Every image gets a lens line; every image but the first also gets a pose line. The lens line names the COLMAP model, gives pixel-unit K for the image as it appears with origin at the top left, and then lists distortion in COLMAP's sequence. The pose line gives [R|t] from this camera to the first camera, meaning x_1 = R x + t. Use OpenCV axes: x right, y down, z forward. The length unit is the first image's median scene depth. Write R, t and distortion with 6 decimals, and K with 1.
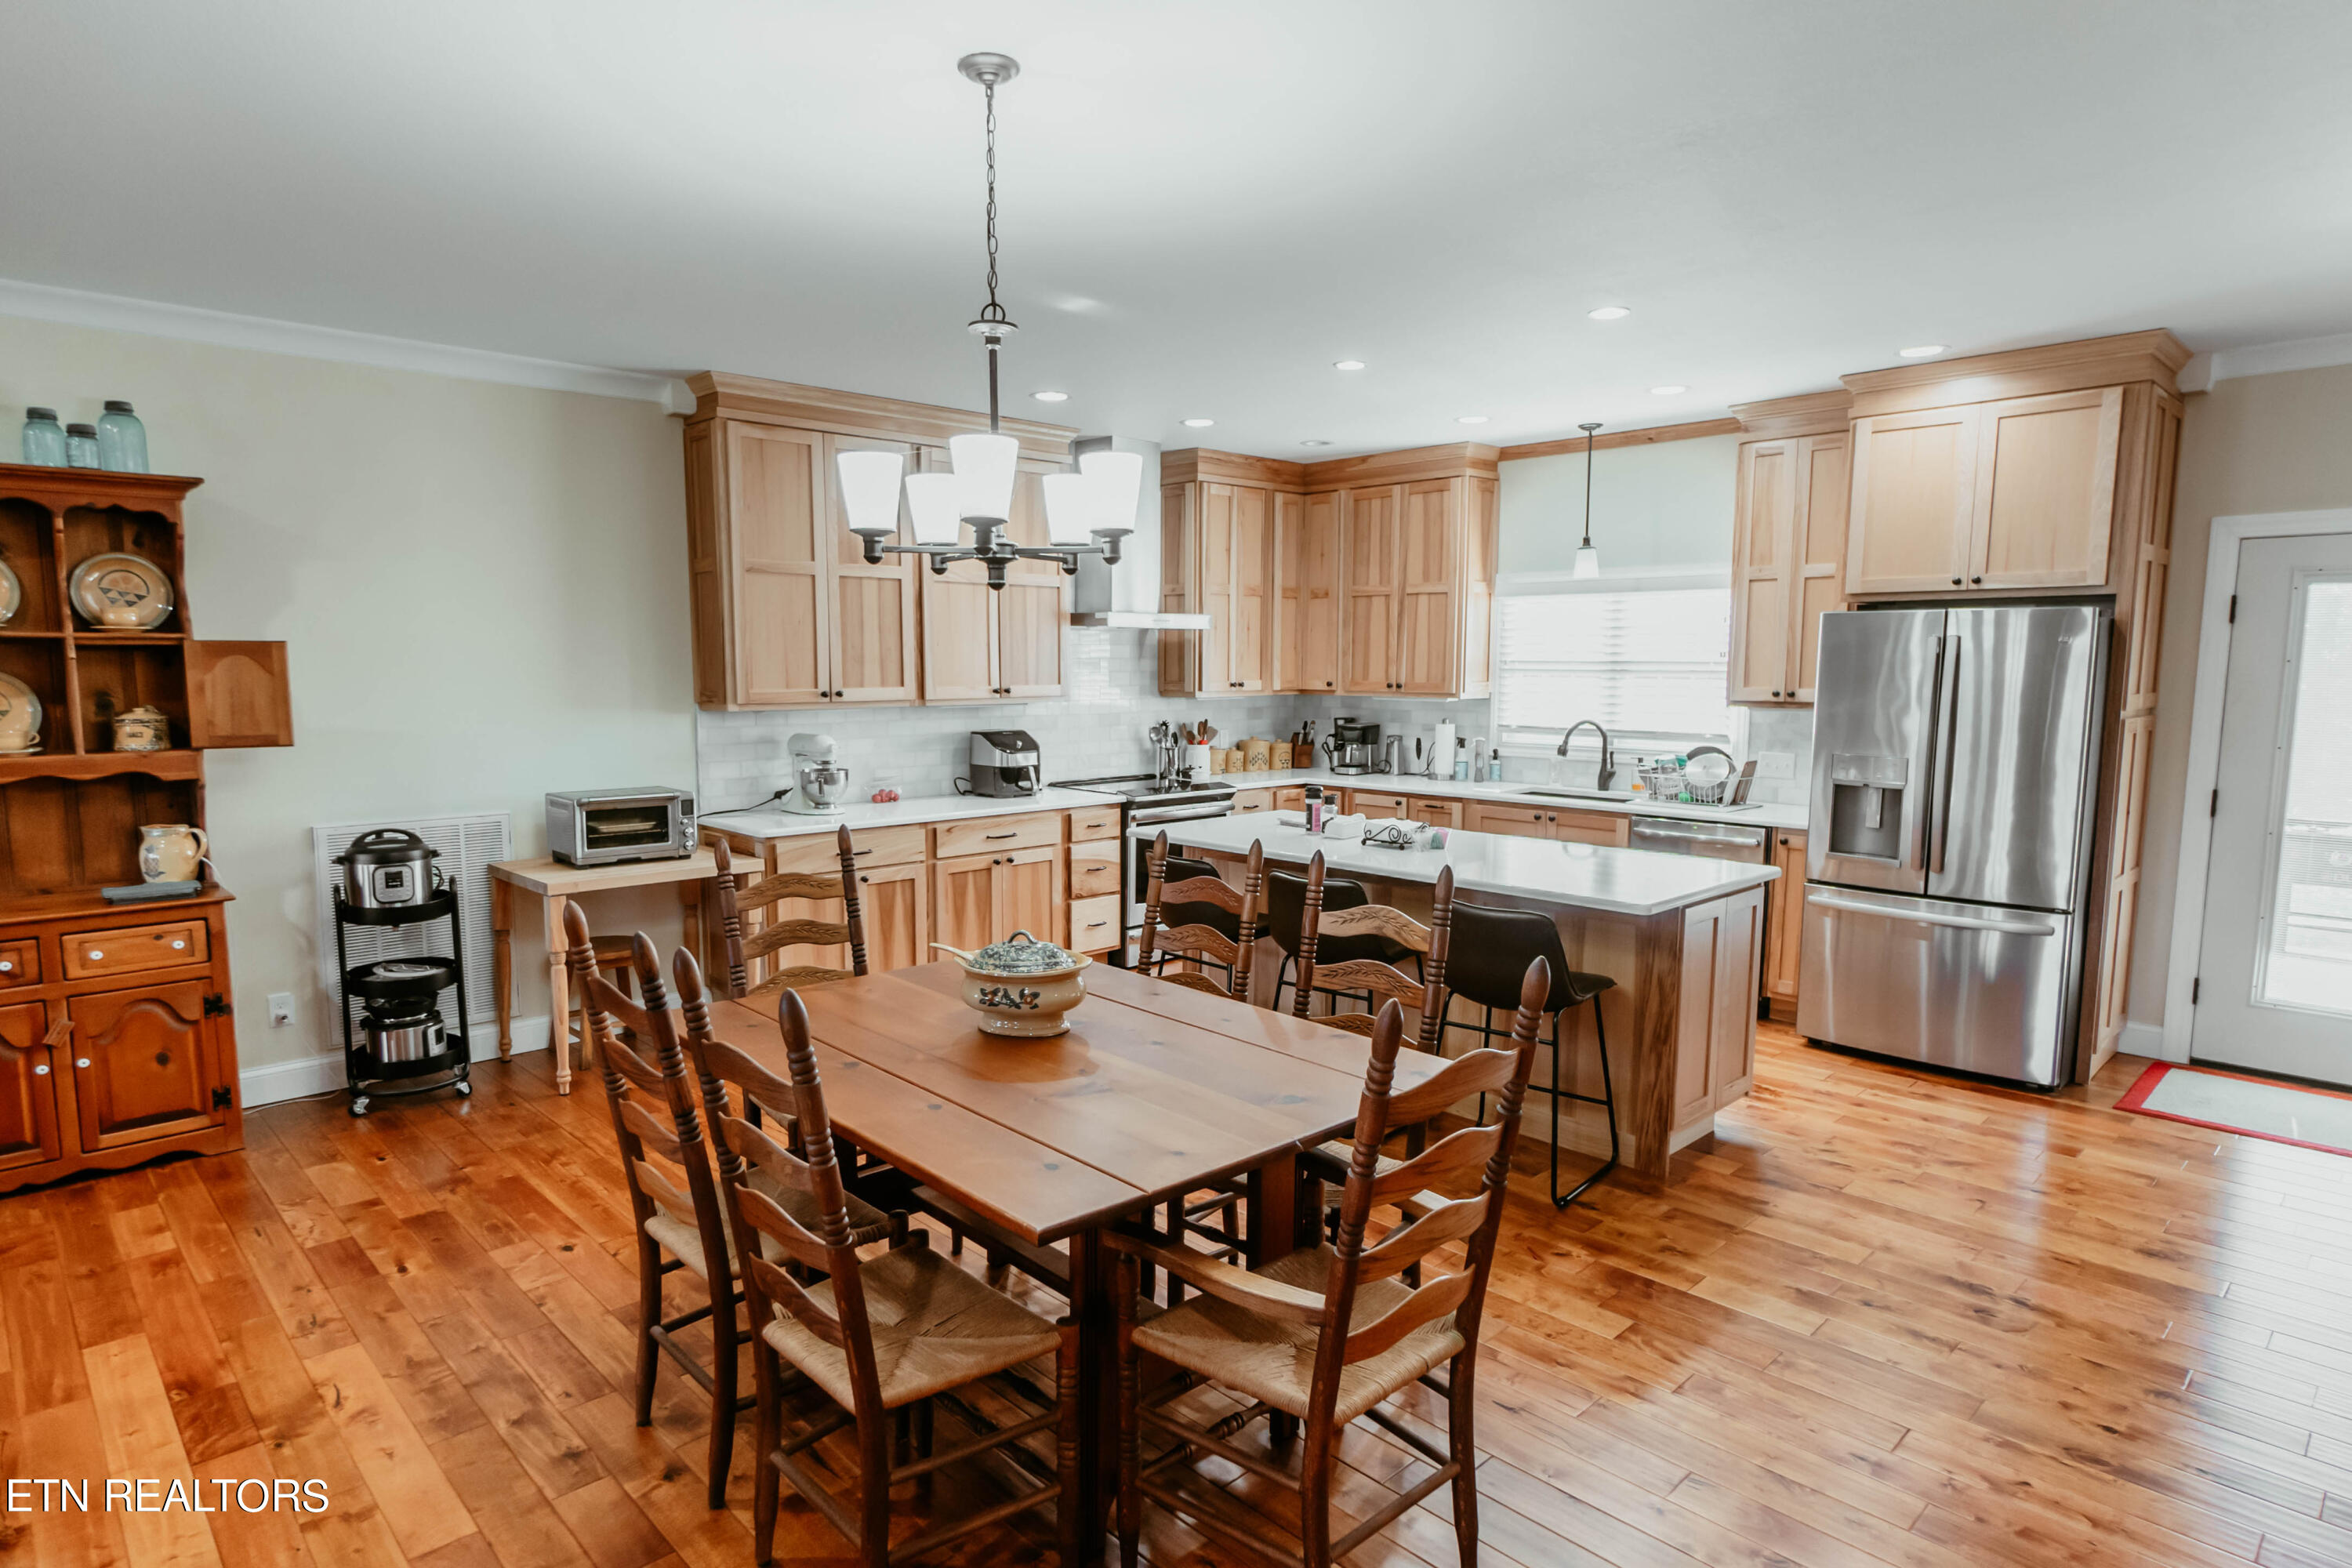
lens RADIAL K [[1293.5, 0, 1157.8], [0, 1293.5, 803.6], [0, 0, 1]] dist [0.001852, 0.000406]
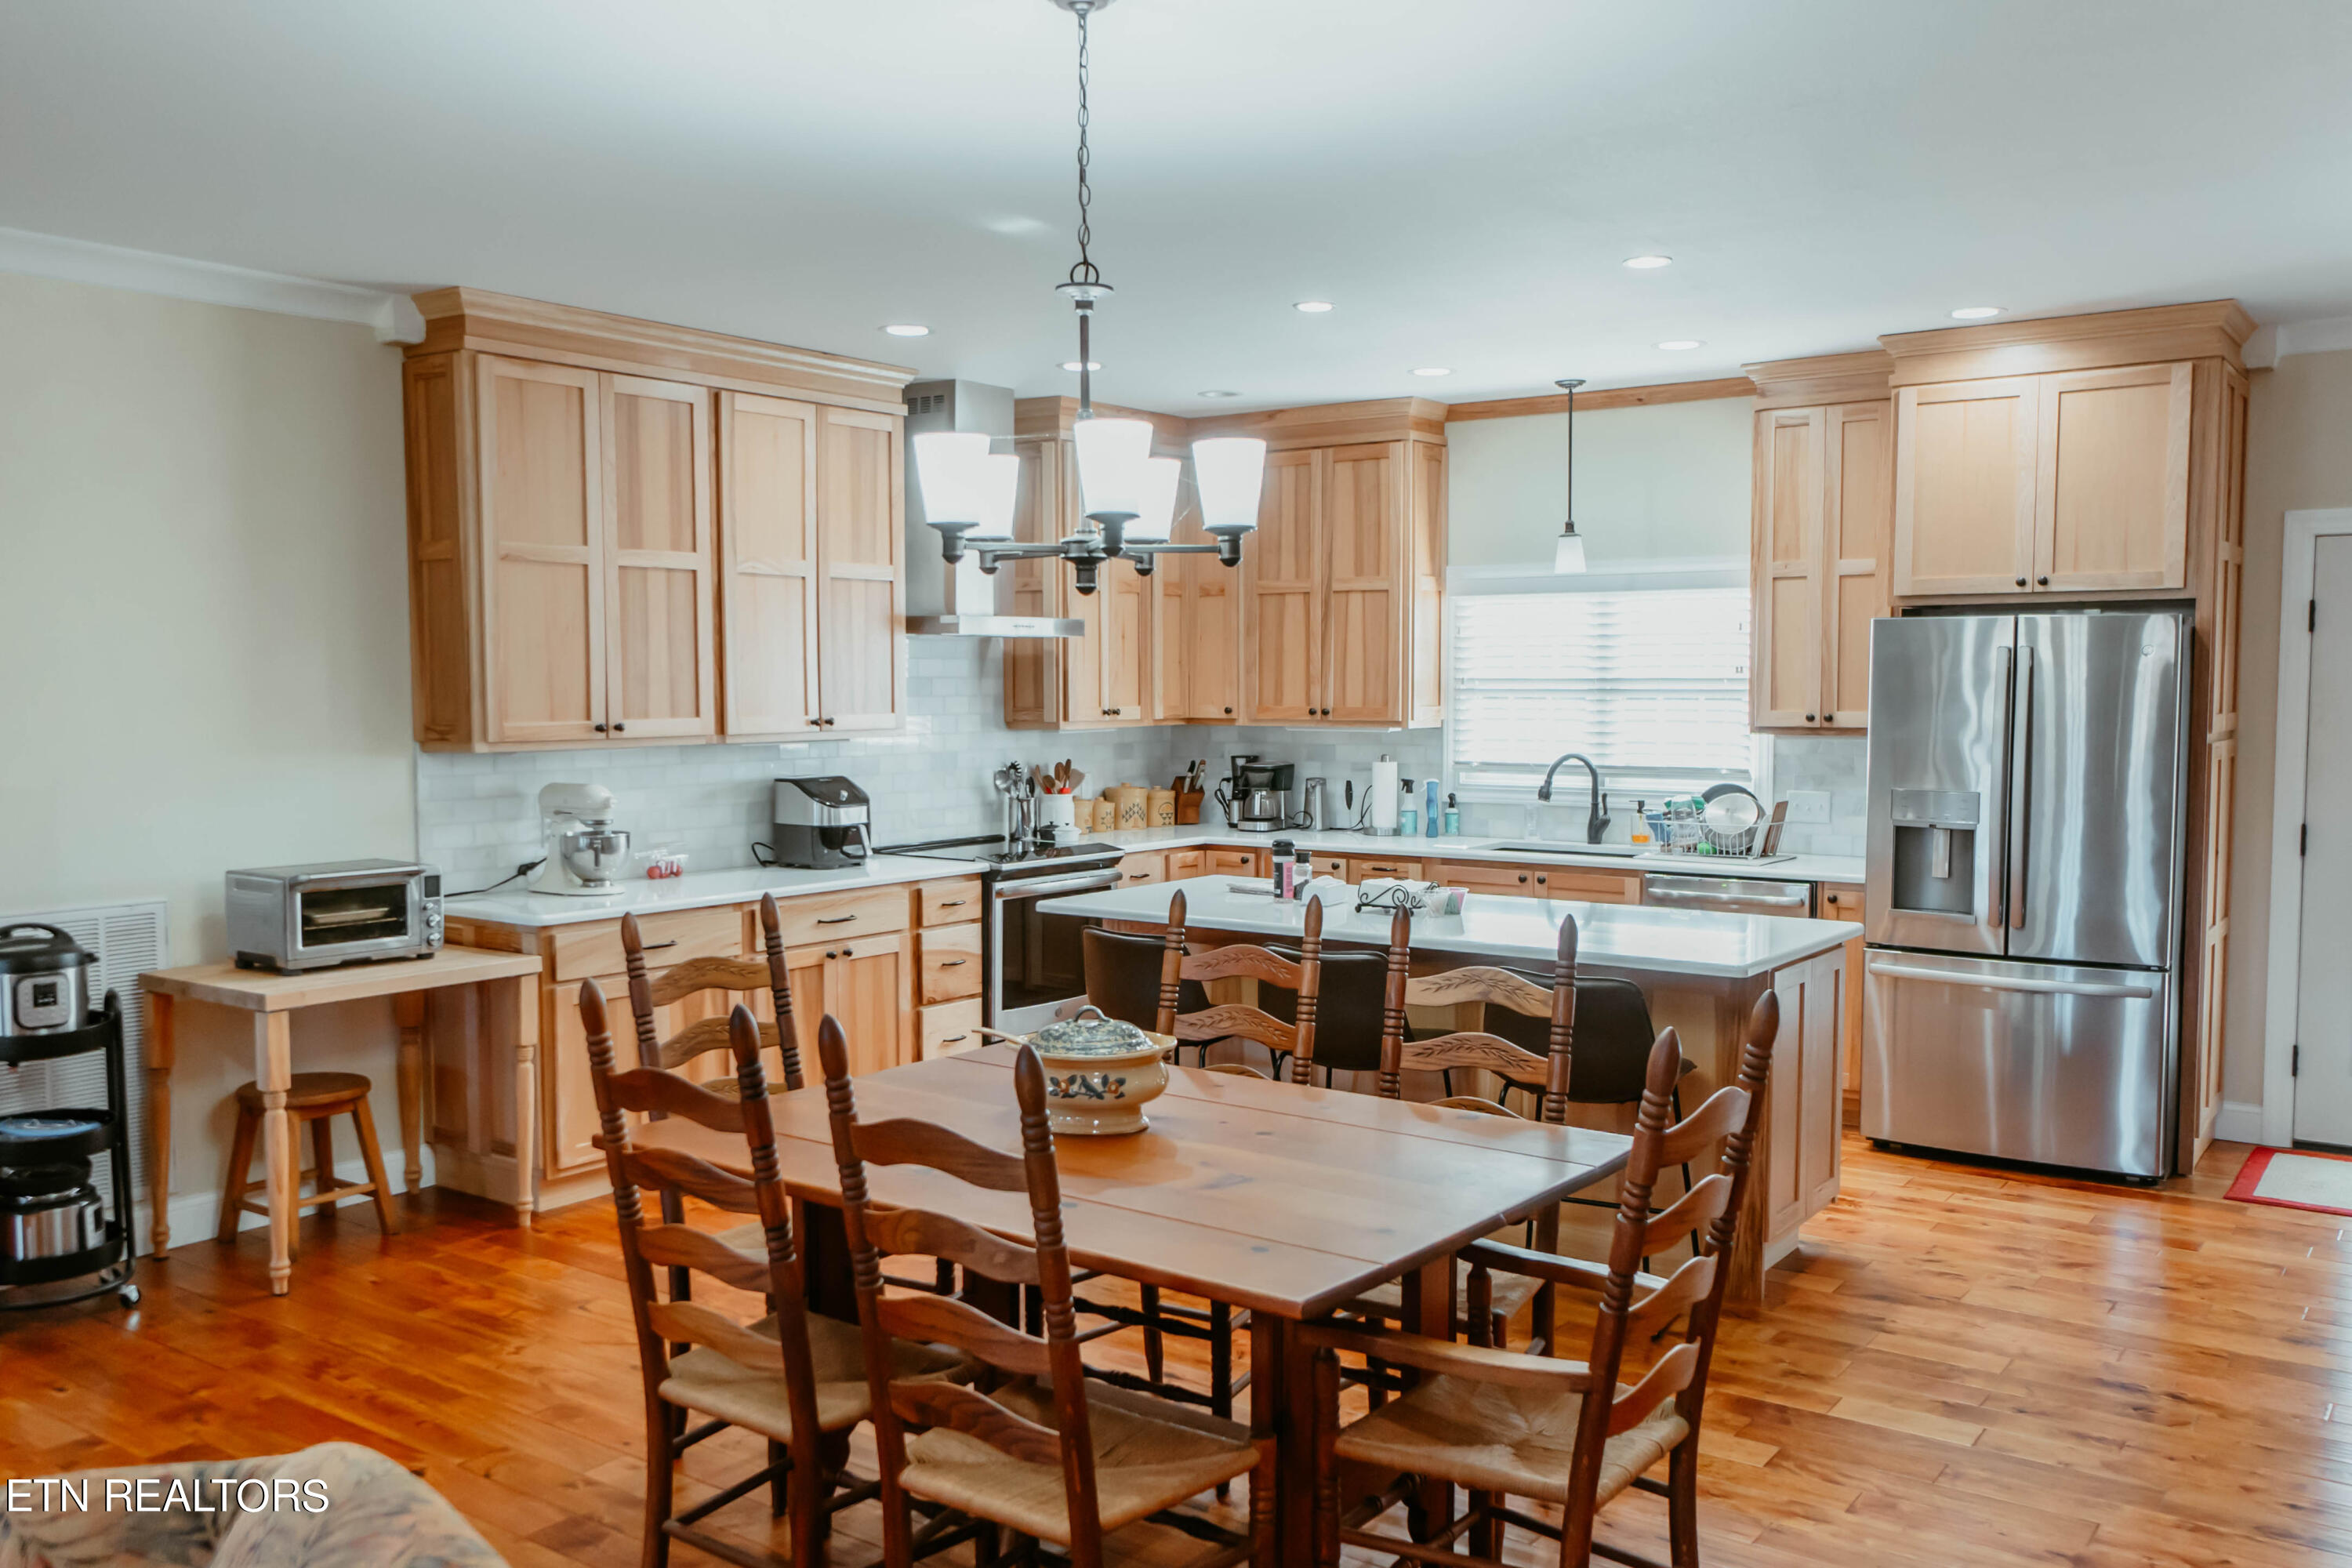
lens RADIAL K [[1914.3, 0, 1162.6], [0, 1914.3, 797.2], [0, 0, 1]] dist [-0.002390, 0.010138]
pose [[0.984027, -0.015094, 0.177375, -0.142828], [0.023870, 0.998588, -0.047448, 0.012692], [-0.176409, 0.050924, 0.982999, -0.108911]]
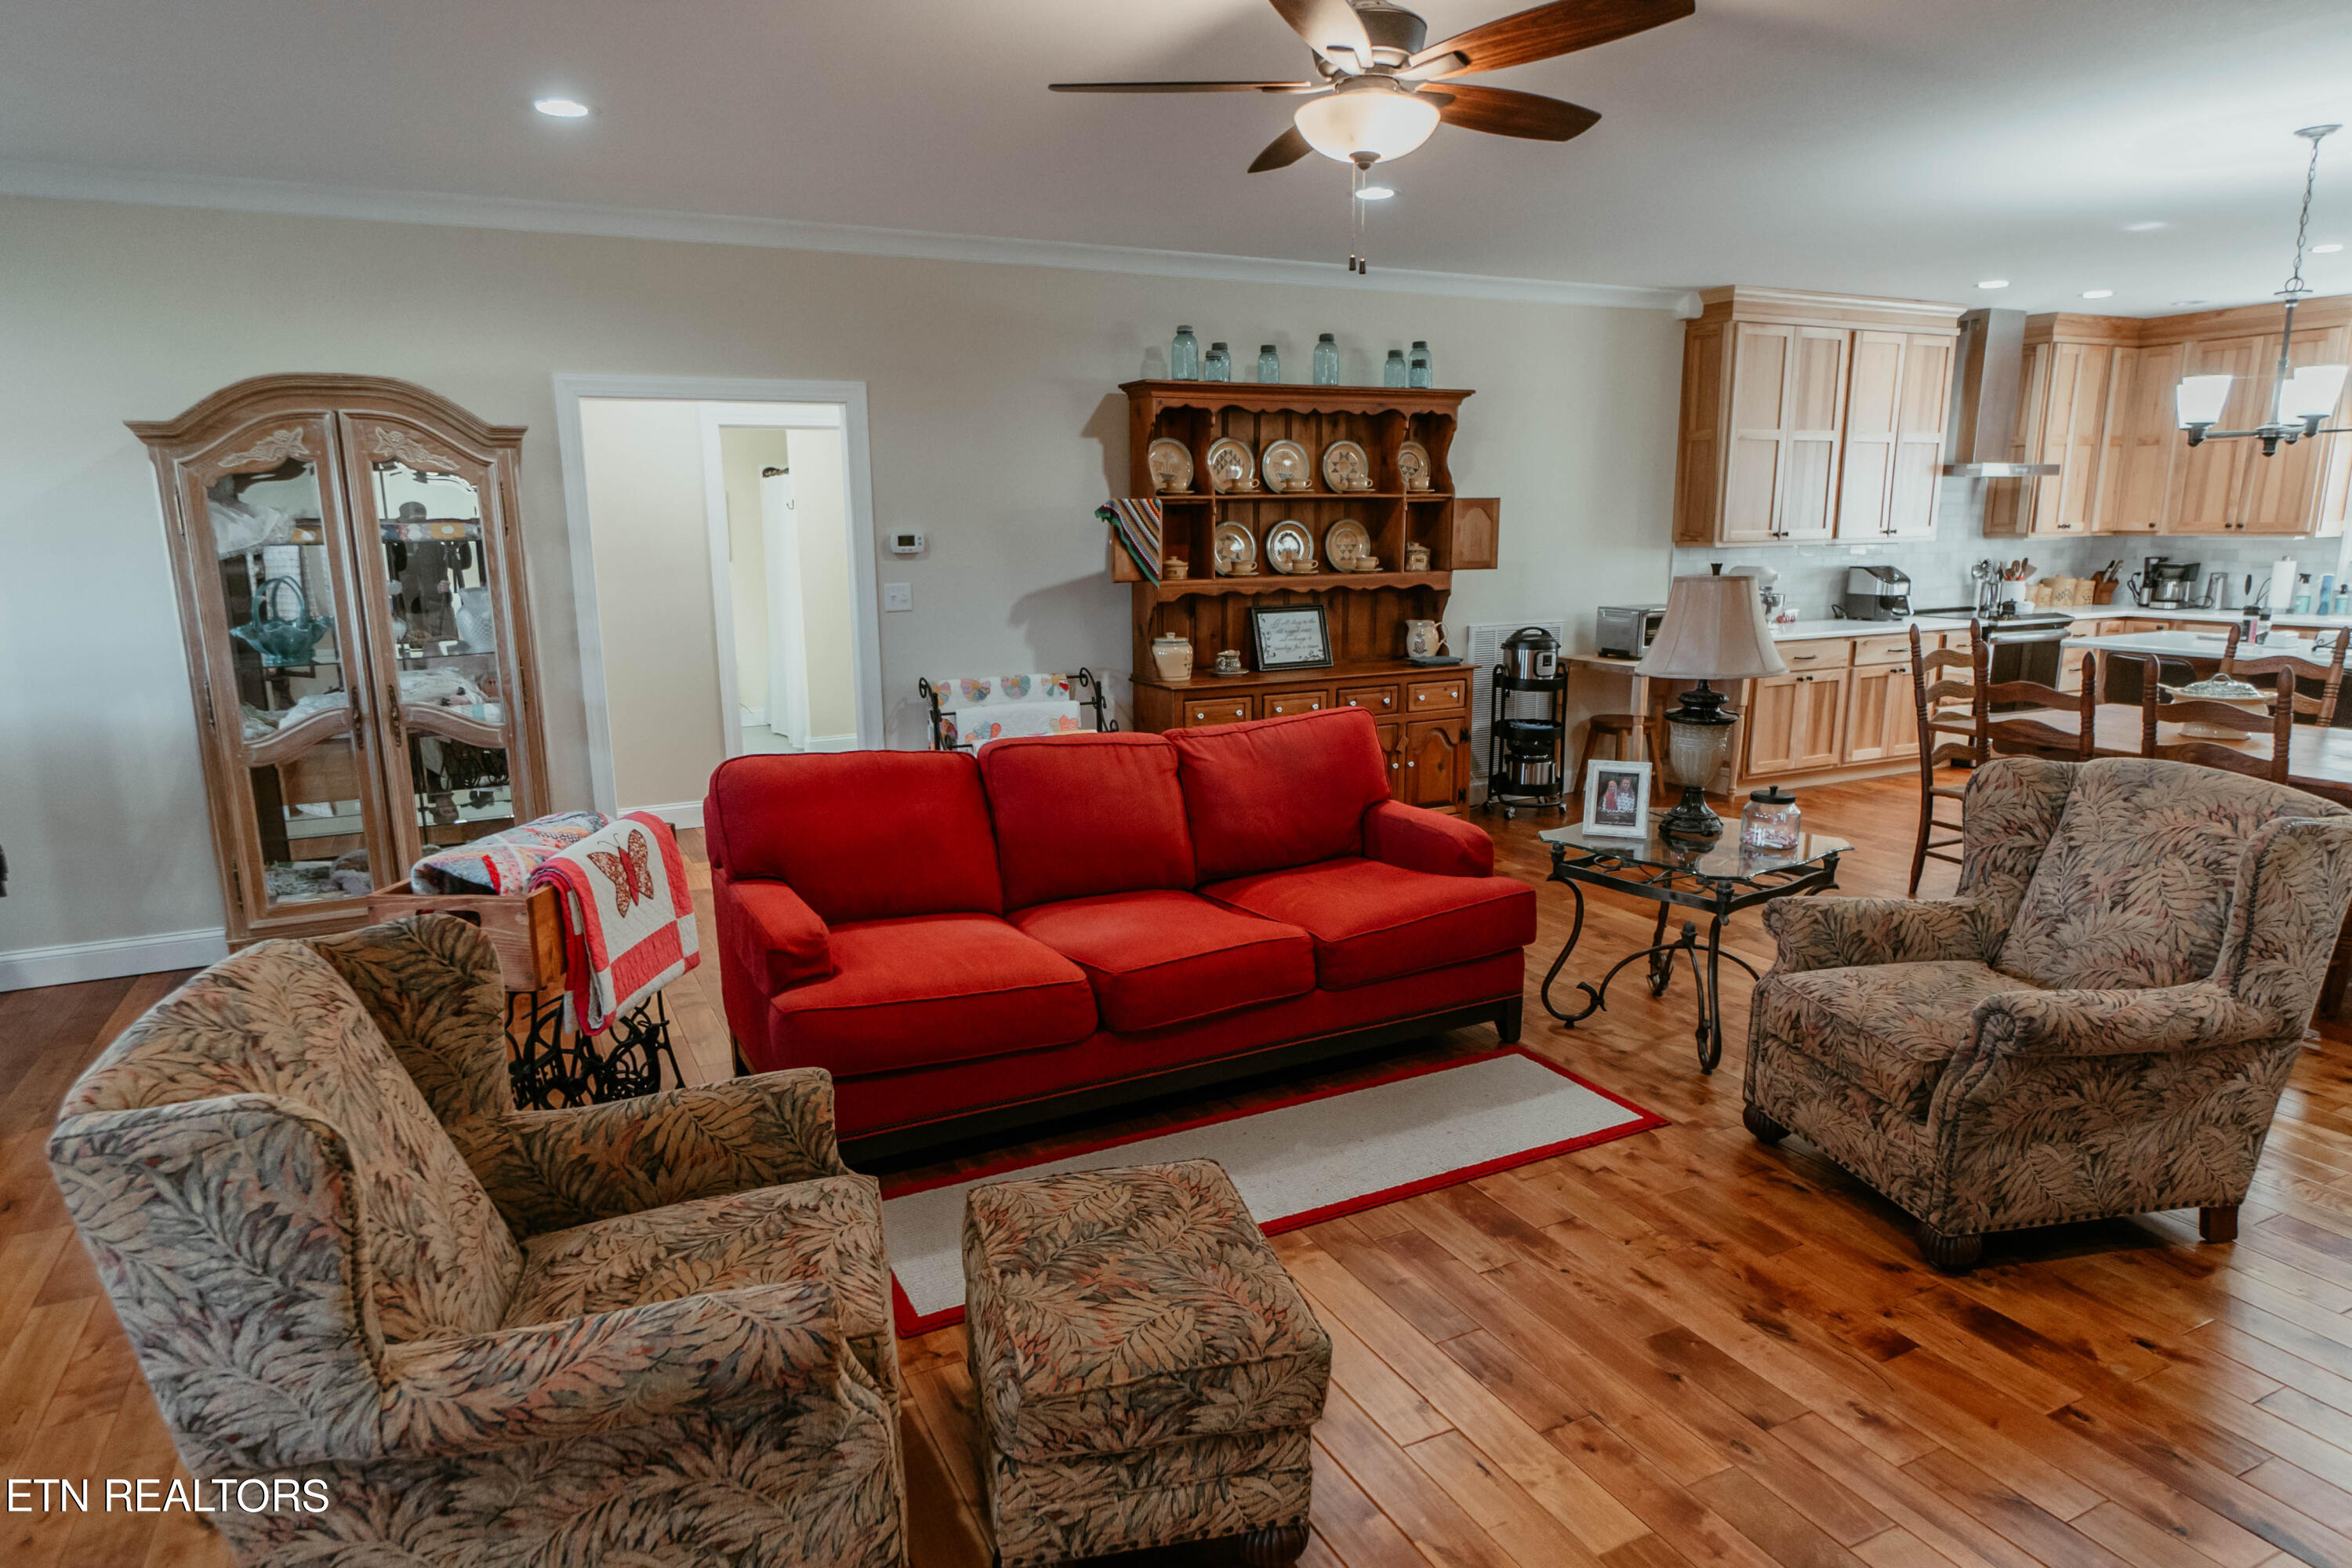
lens RADIAL K [[1377.8, 0, 1158.7], [0, 1377.8, 804.5], [0, 0, 1]] dist [-0.004071, 0.004955]
pose [[0.954533, 0.049699, -0.293935, -0.441560], [-0.020828, 0.994714, 0.100551, 0.059695], [0.297378, -0.089857, 0.950522, -0.525598]]
